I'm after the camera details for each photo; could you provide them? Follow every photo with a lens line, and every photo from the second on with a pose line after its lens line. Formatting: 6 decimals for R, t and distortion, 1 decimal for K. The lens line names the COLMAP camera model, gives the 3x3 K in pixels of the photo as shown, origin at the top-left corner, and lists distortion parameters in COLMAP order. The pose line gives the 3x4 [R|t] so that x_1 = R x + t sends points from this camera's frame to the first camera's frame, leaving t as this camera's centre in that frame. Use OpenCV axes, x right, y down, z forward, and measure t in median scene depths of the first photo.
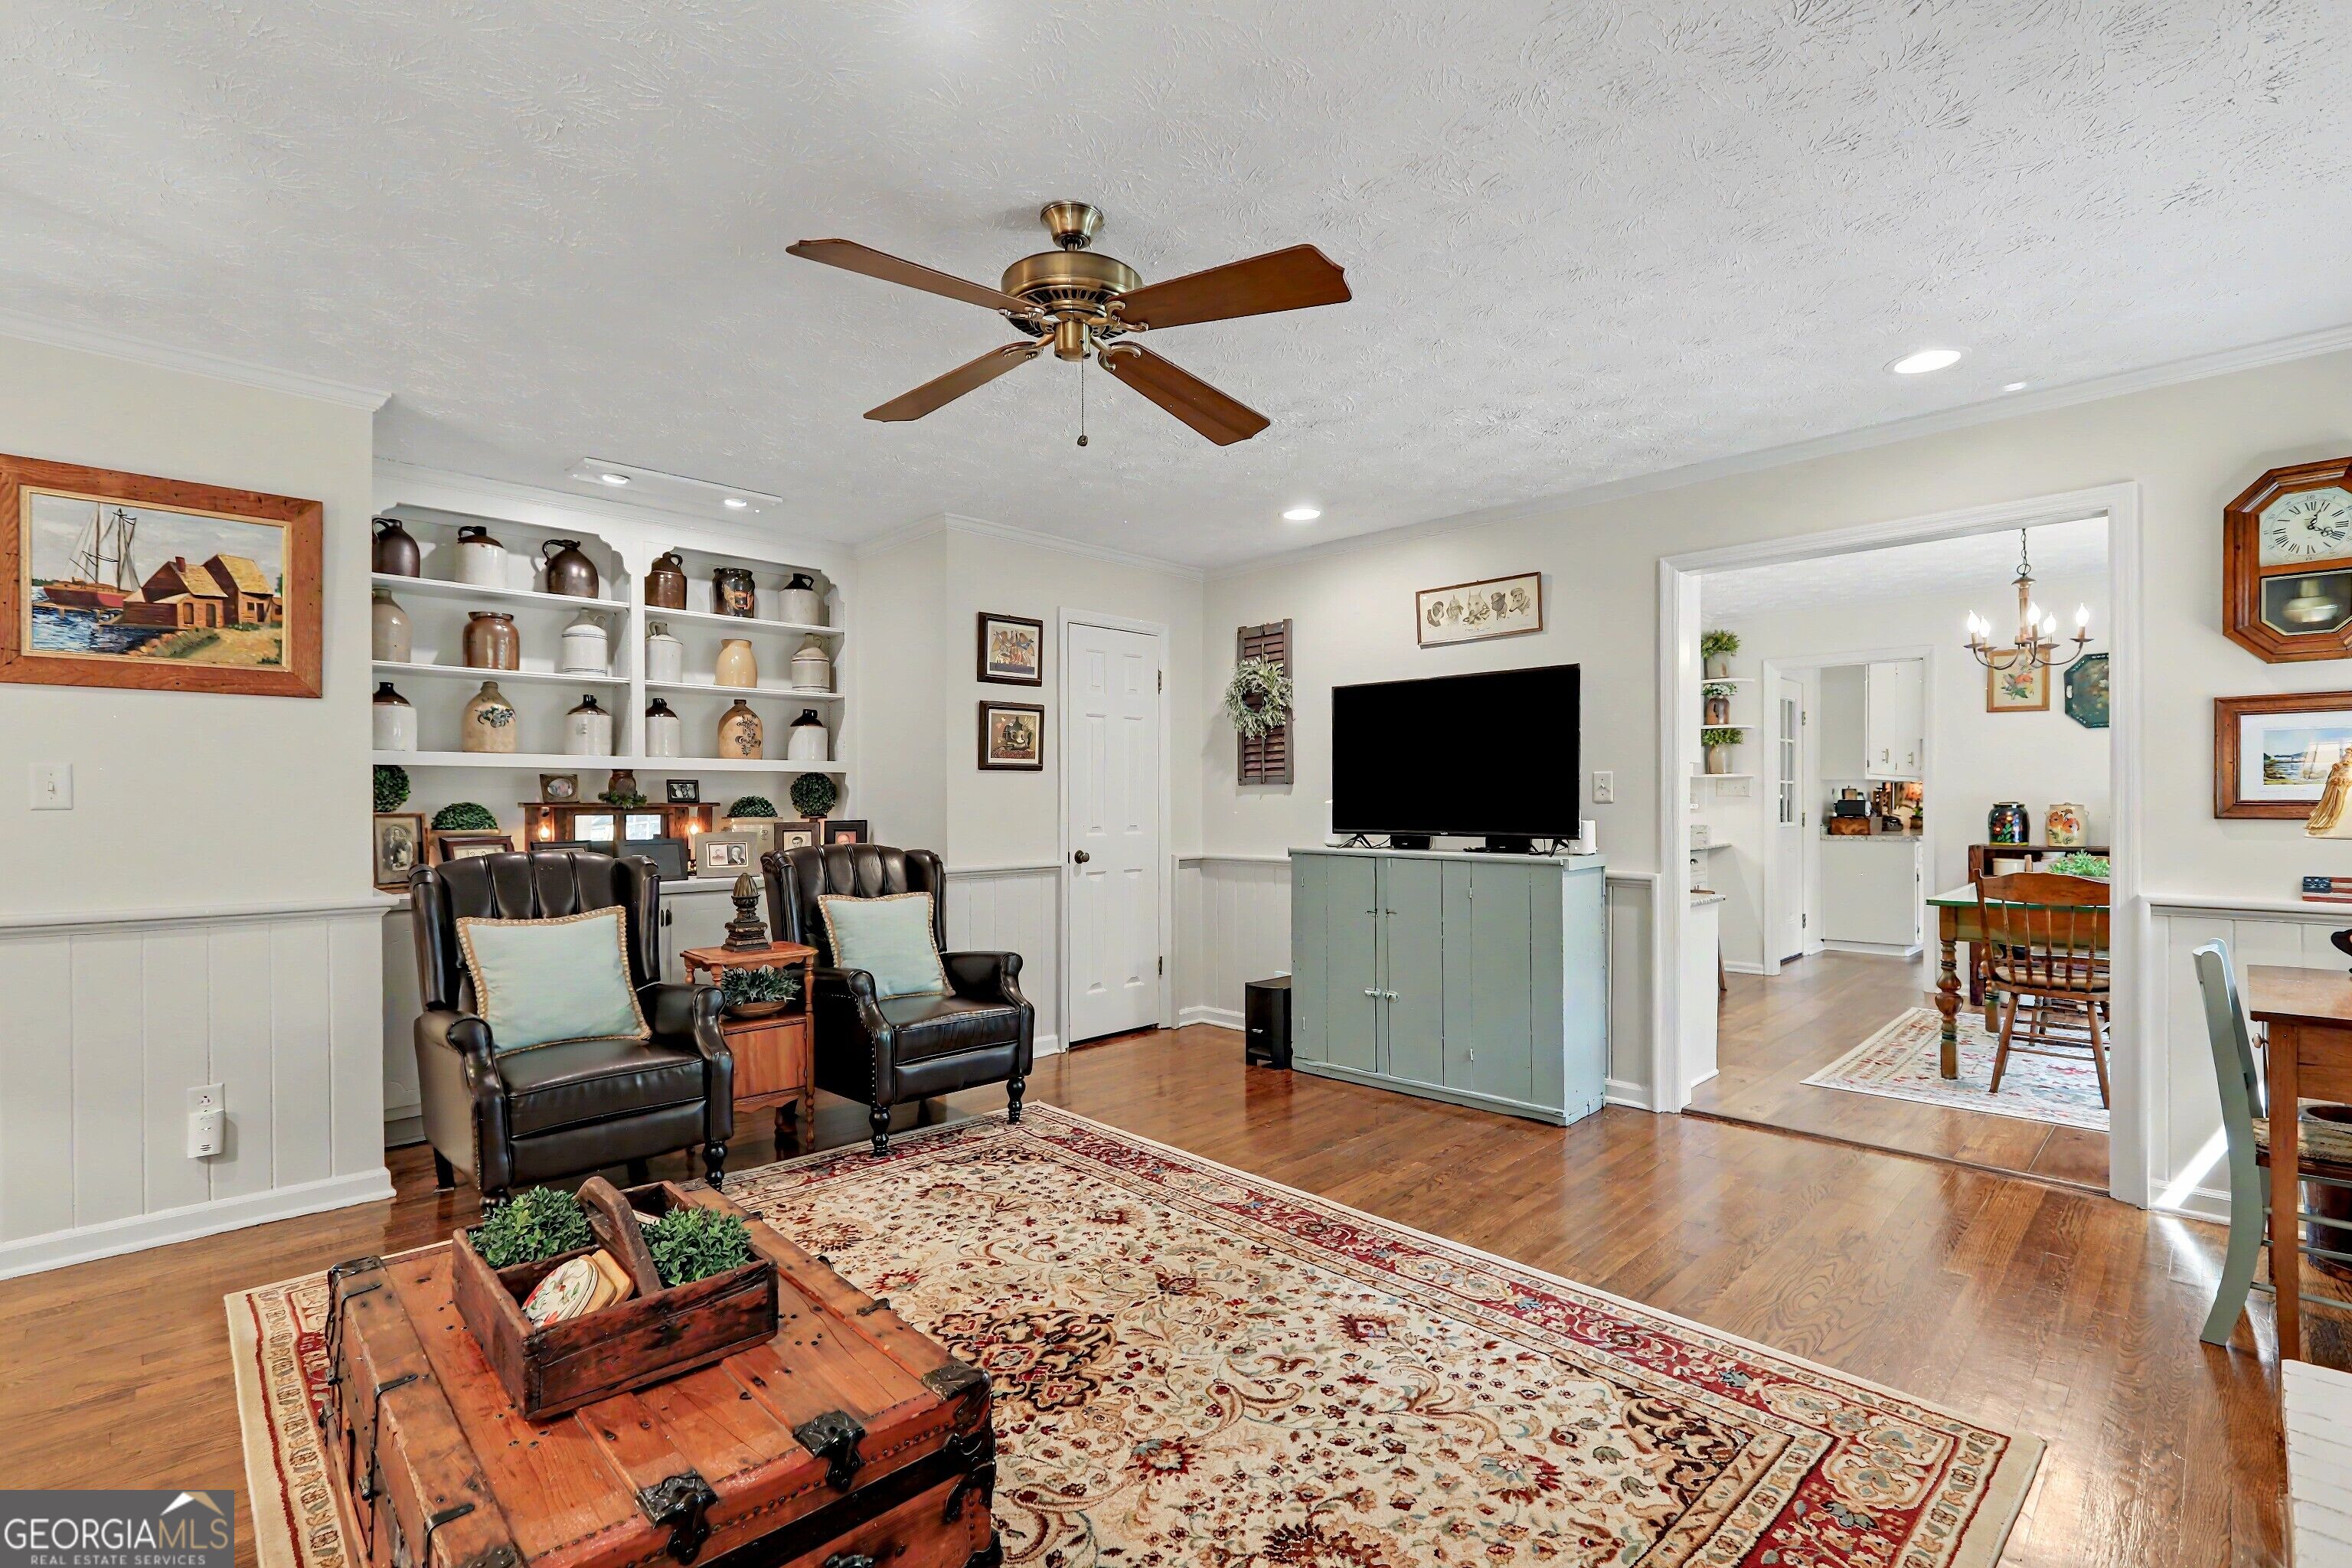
lens RADIAL K [[1076.9, 0, 1176.0], [0, 1076.9, 797.1], [0, 0, 1]] dist [-0.003694, 0.001632]
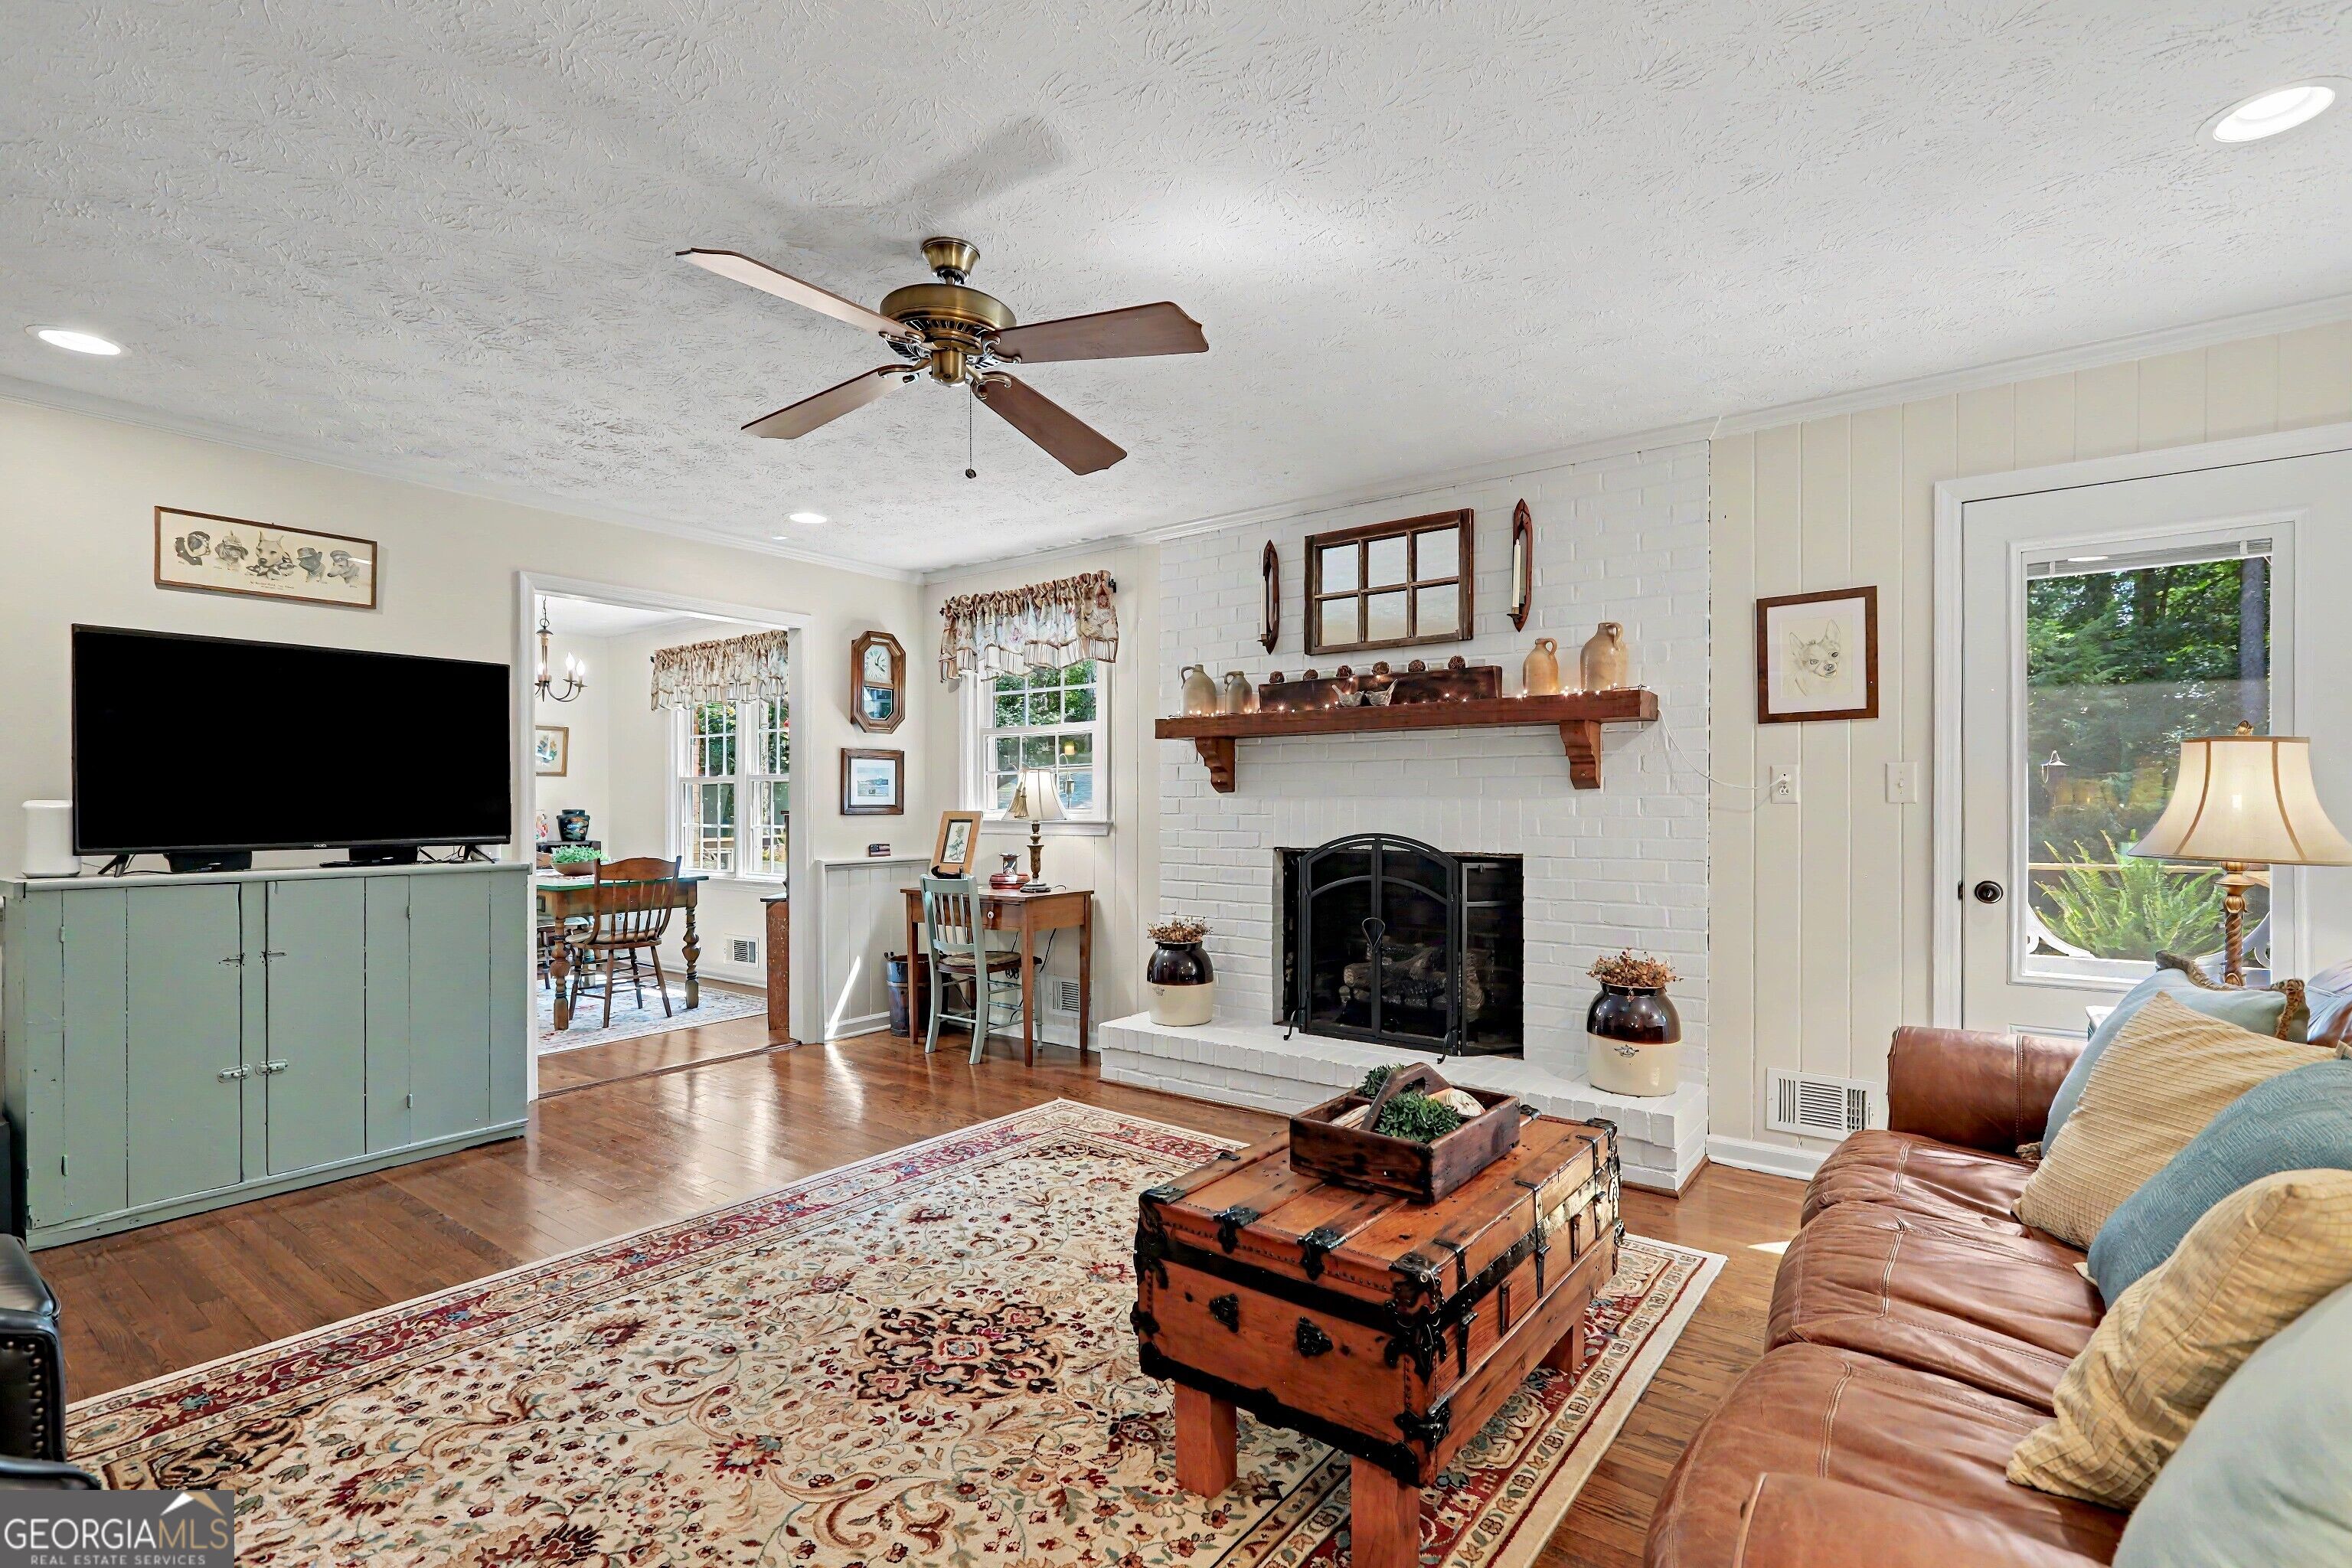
lens RADIAL K [[1076.9, 0, 1175.7], [0, 1076.9, 795.3], [0, 0, 1]] dist [-0.003694, 0.001632]
pose [[-0.150534, 0.012027, 0.988532, -0.934619], [-0.003058, 0.999916, -0.012632, 0.007401], [-0.988600, -0.004925, -0.150484, 0.743191]]
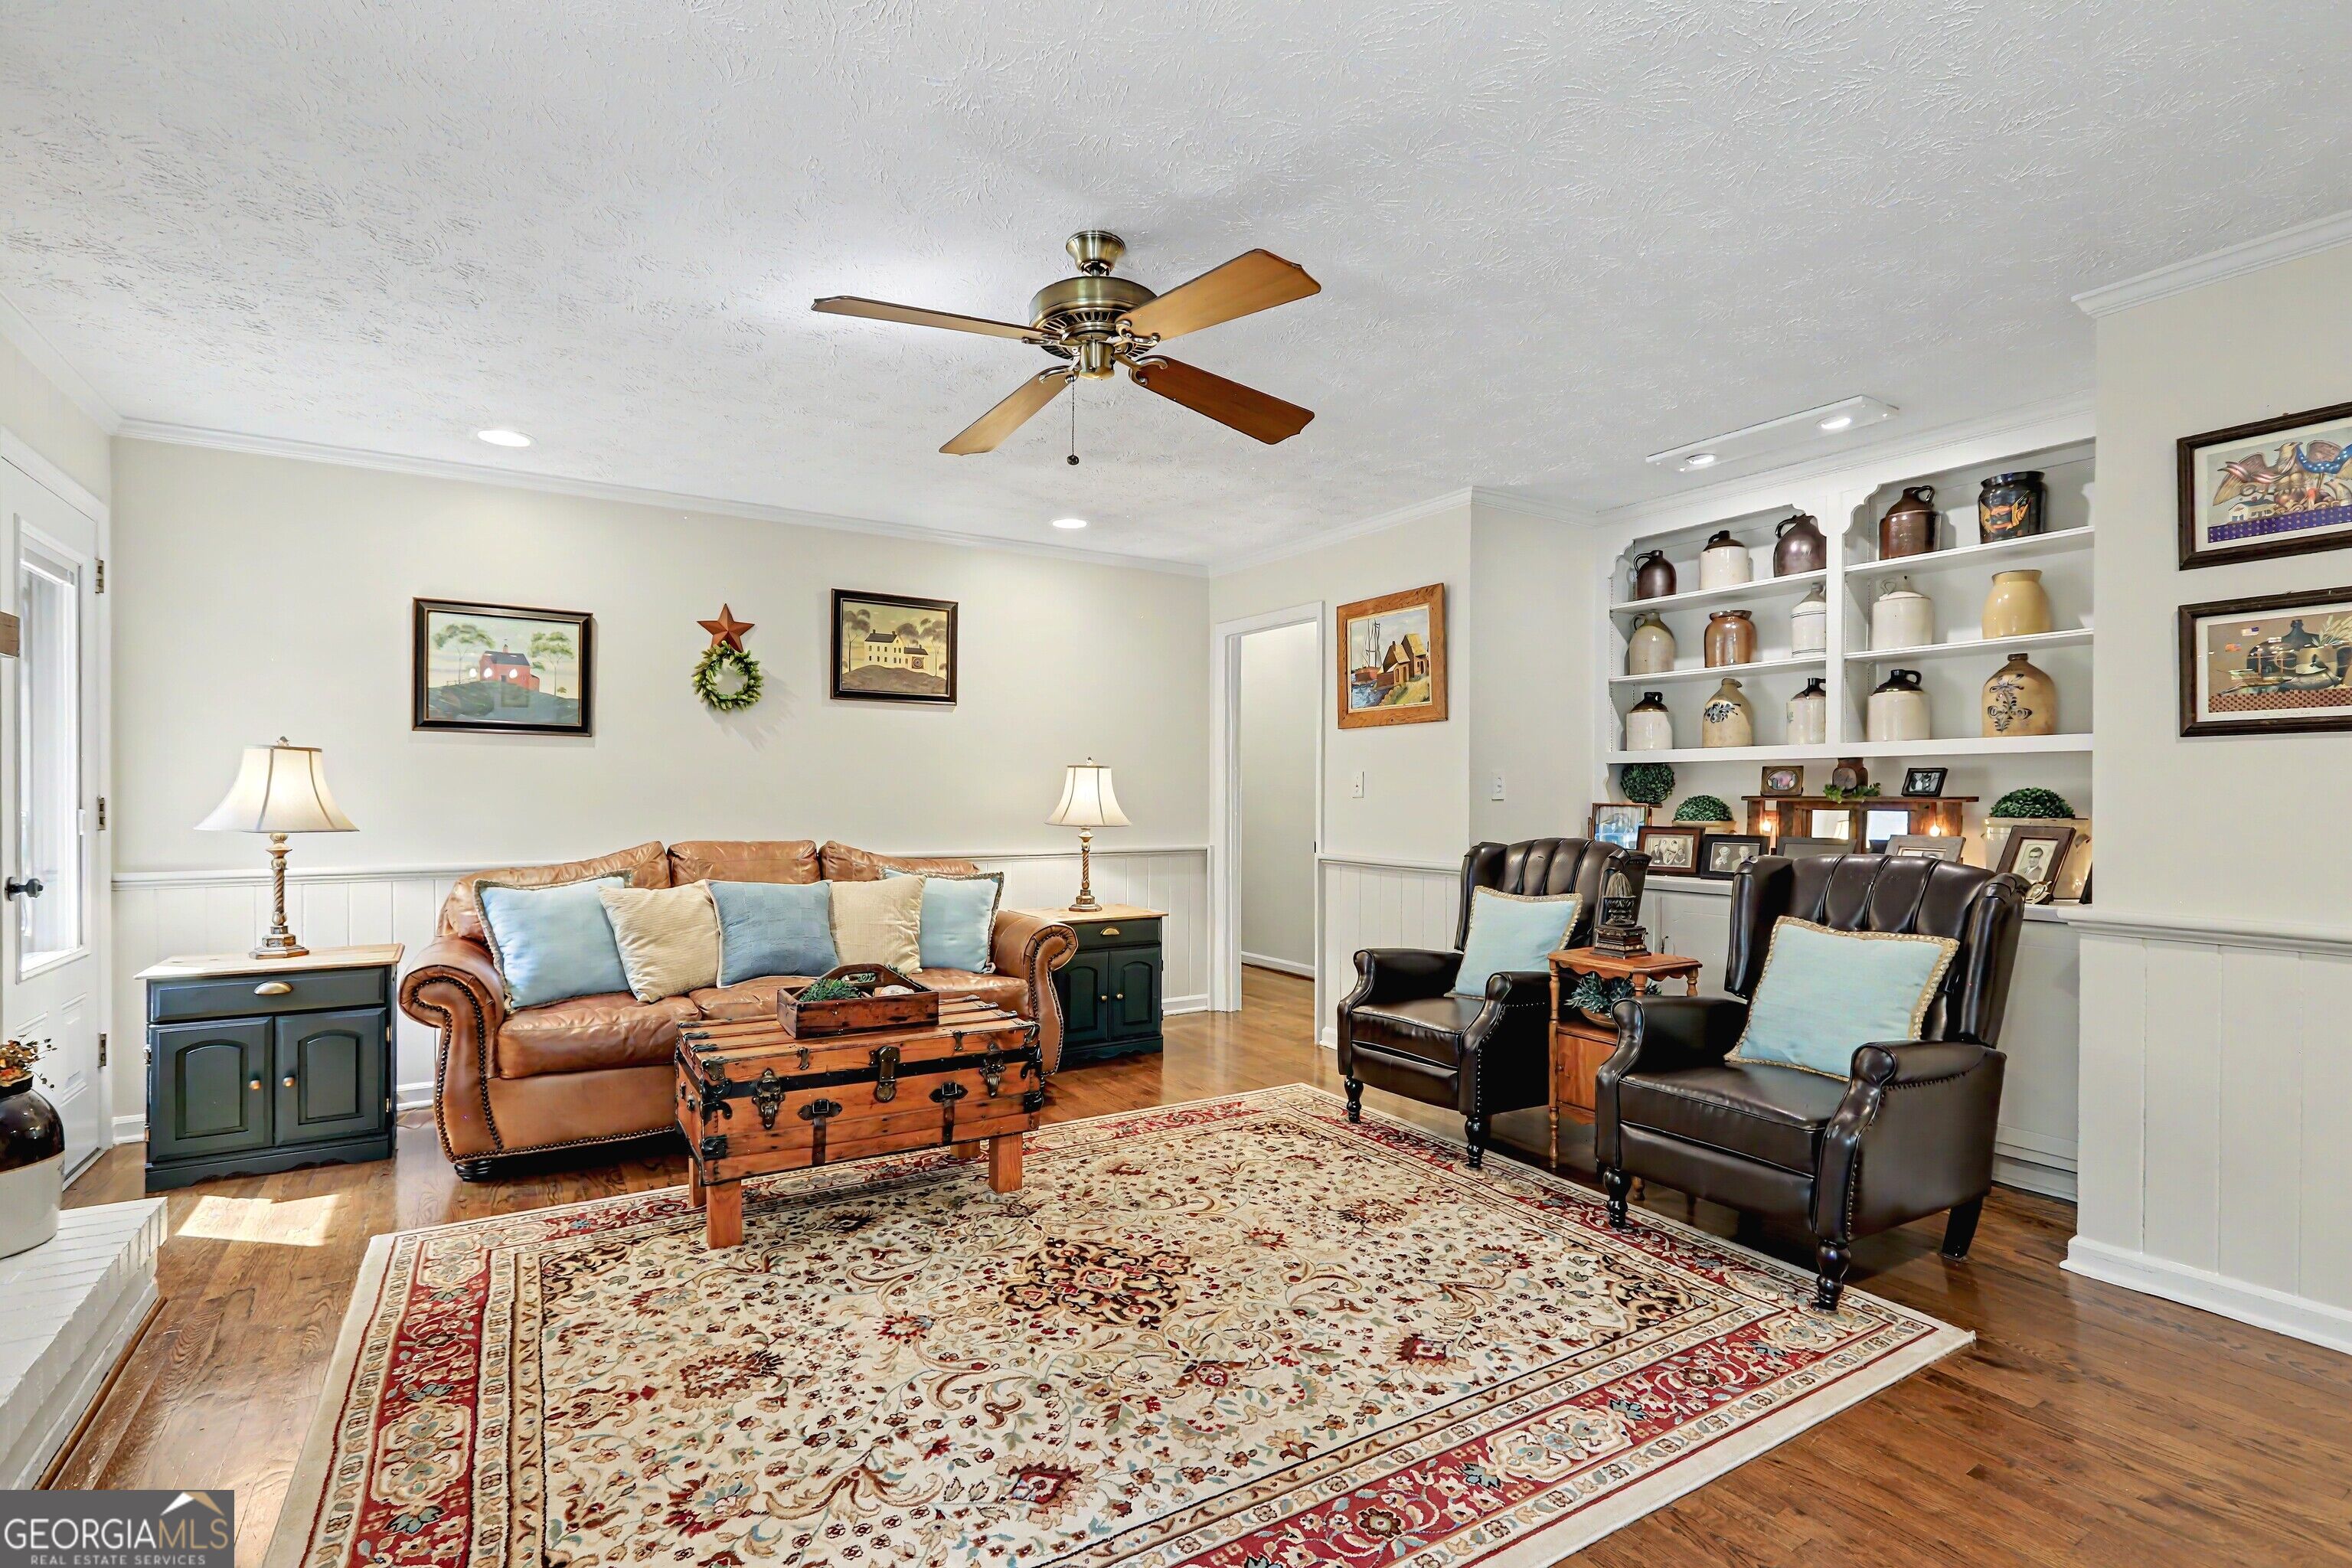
lens RADIAL K [[1076.9, 0, 1145.8], [0, 1076.9, 799.7], [0, 0, 1]] dist [-0.003694, 0.001632]
pose [[-0.234421, 0.007114, -0.972109, 0.735638], [0.001349, 0.999975, 0.006993, 0.001980], [0.972134, 0.000328, -0.234425, 1.025539]]
